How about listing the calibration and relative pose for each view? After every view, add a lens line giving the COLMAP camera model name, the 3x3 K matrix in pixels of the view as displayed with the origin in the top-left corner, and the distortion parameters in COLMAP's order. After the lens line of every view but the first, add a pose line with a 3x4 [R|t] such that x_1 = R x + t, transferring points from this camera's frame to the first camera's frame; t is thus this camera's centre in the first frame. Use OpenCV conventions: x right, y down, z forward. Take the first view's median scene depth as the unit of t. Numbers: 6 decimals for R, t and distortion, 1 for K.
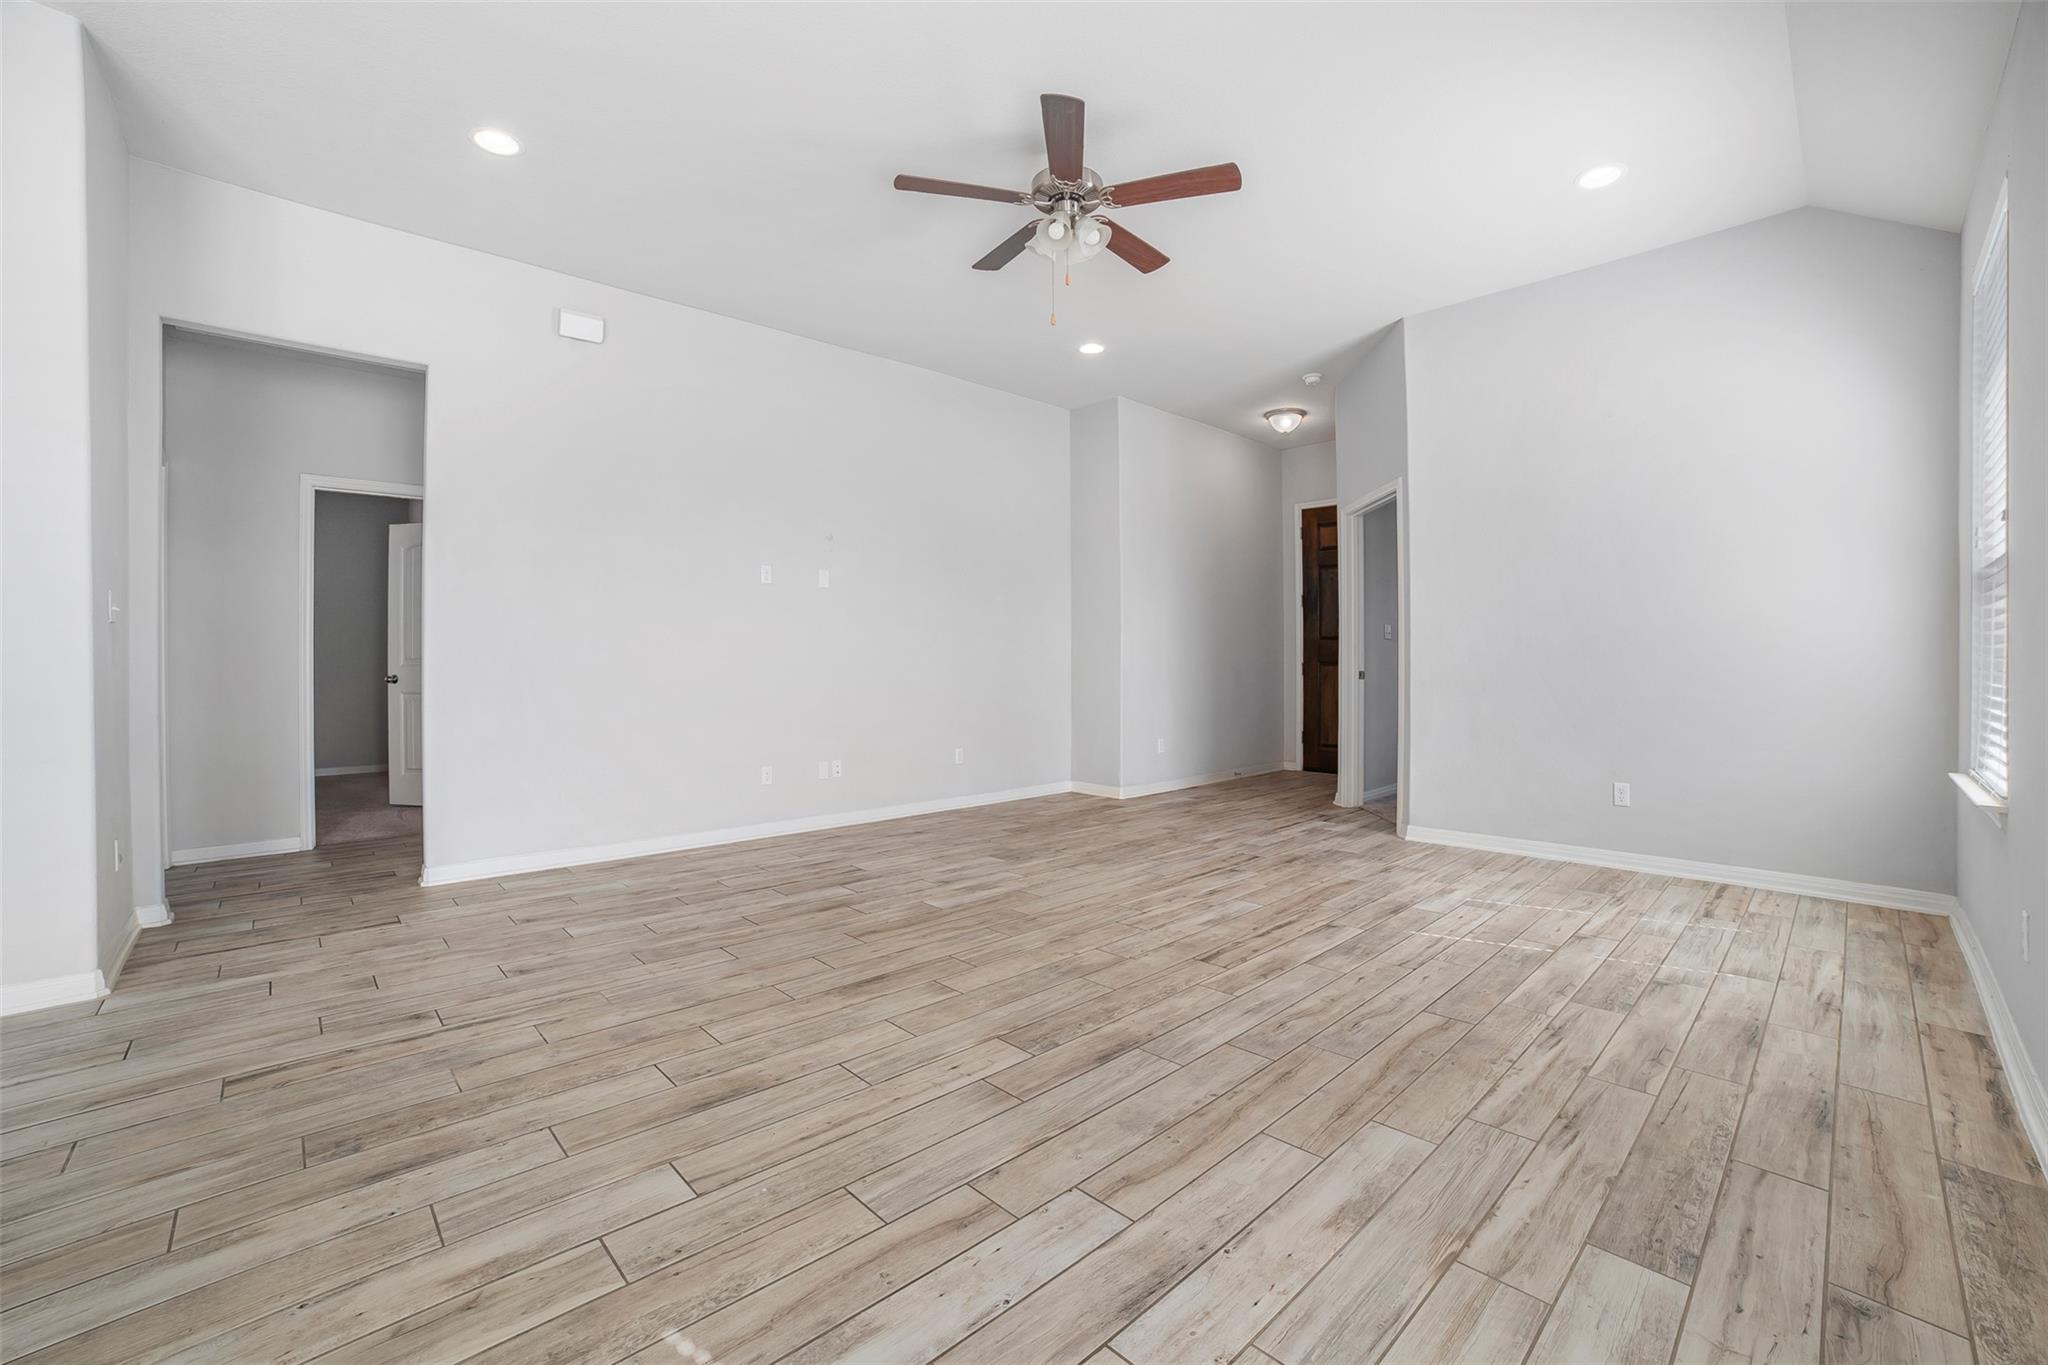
lens RADIAL K [[854.1, 0, 1018.6], [0, 854.1, 675.0], [0, 0, 1]] dist [-0.106116, 0.030955]
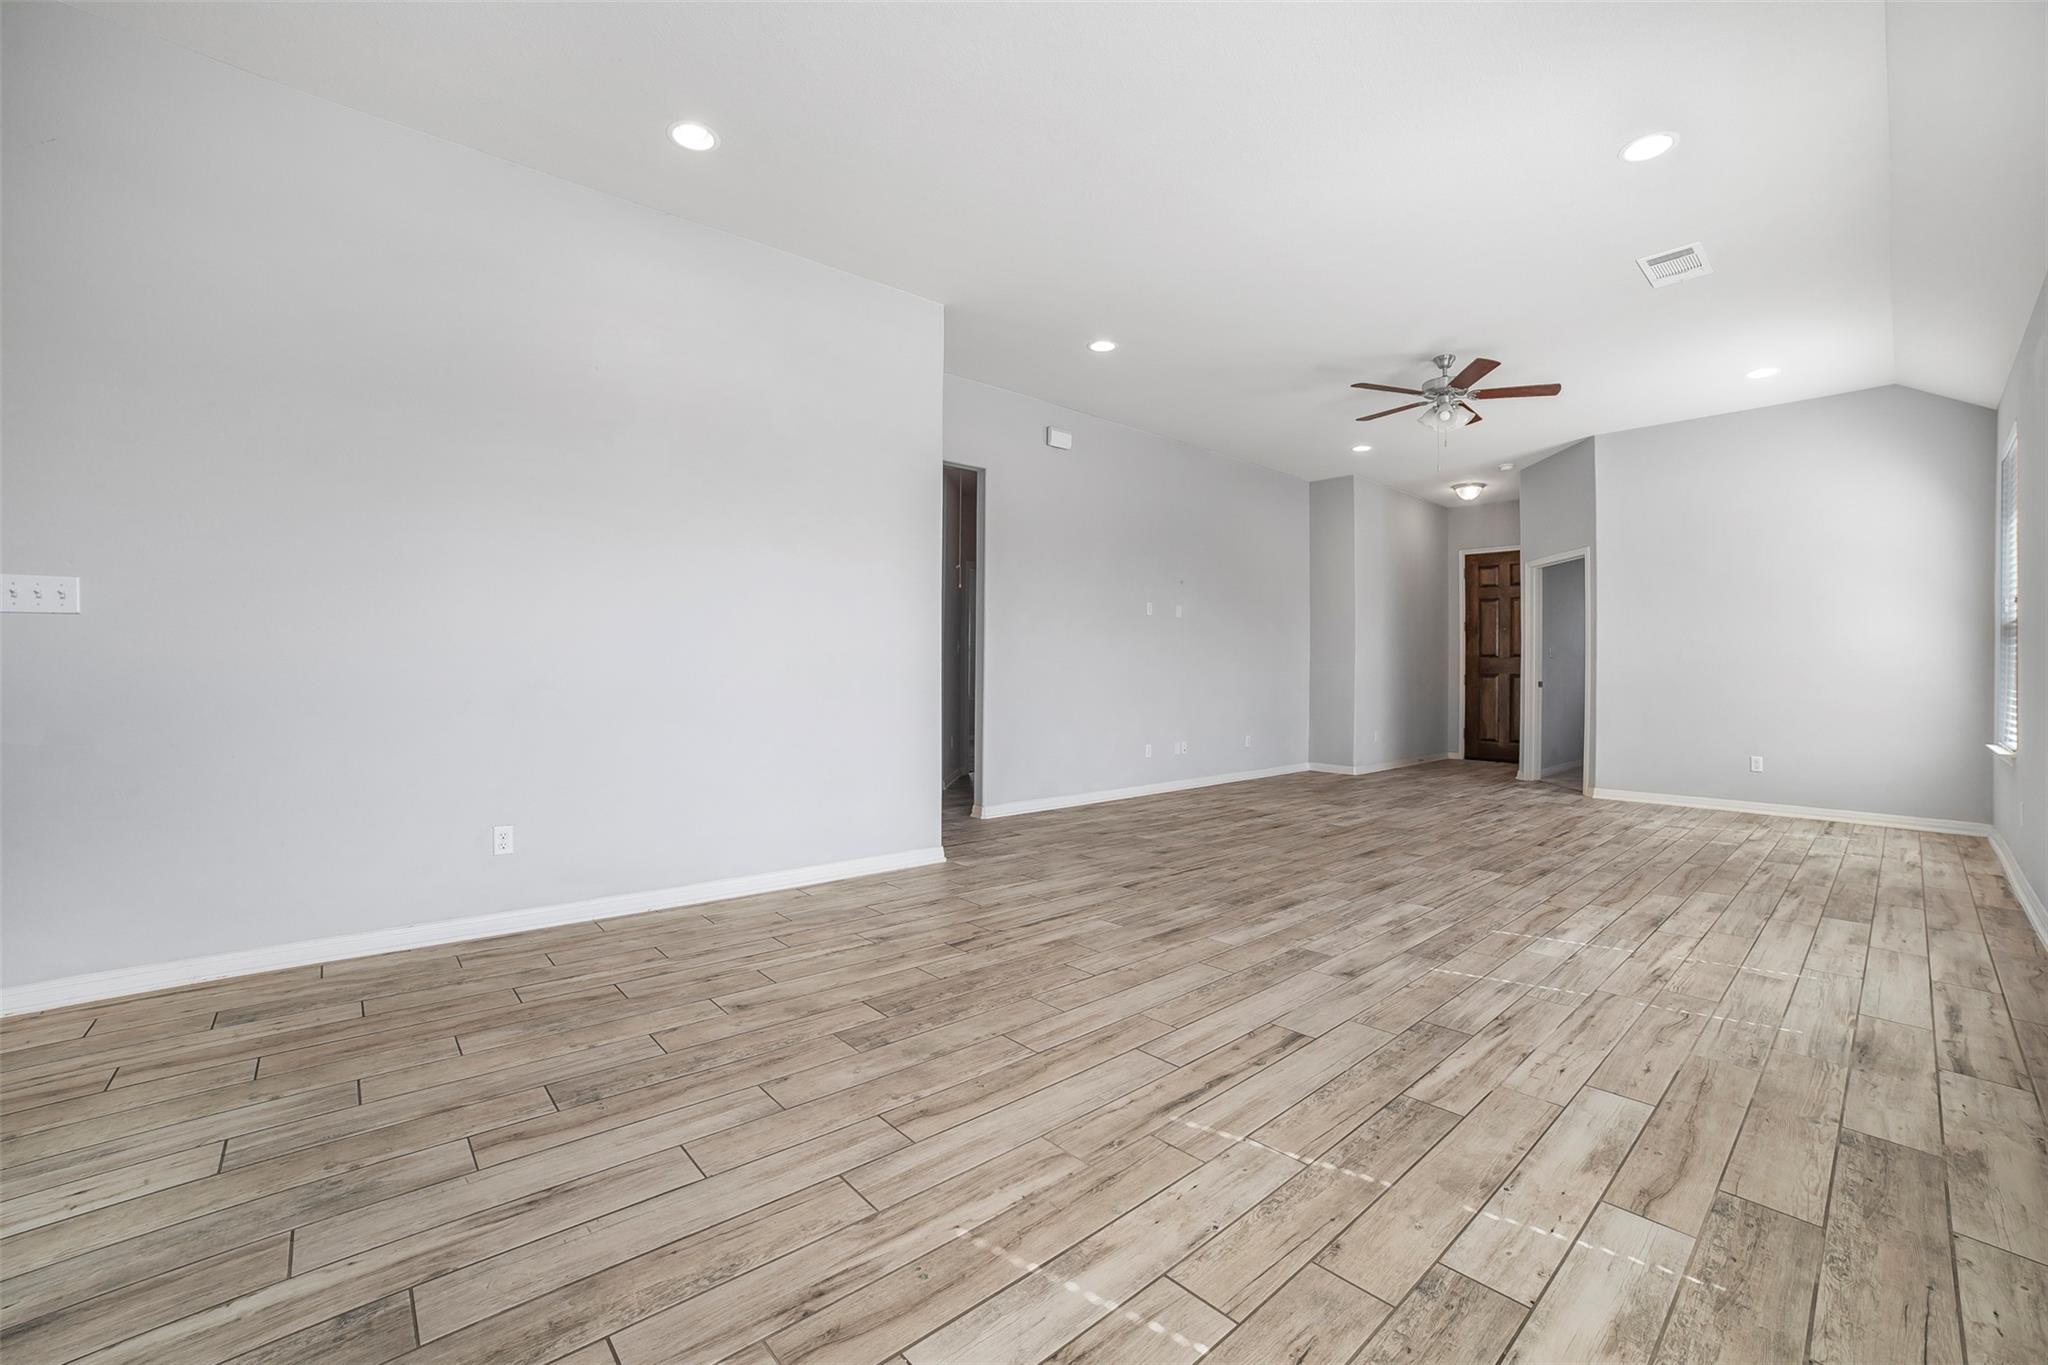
lens RADIAL K [[843.7, 0, 1028.2], [0, 843.7, 677.8], [0, 0, 1]] dist [-0.095057, 0.031329]
pose [[0.999638, 0.010285, -0.024851, -0.693132], [-0.010481, 0.999915, -0.007741, 0.014733], [0.024769, 0.007999, 0.999661, -0.618245]]
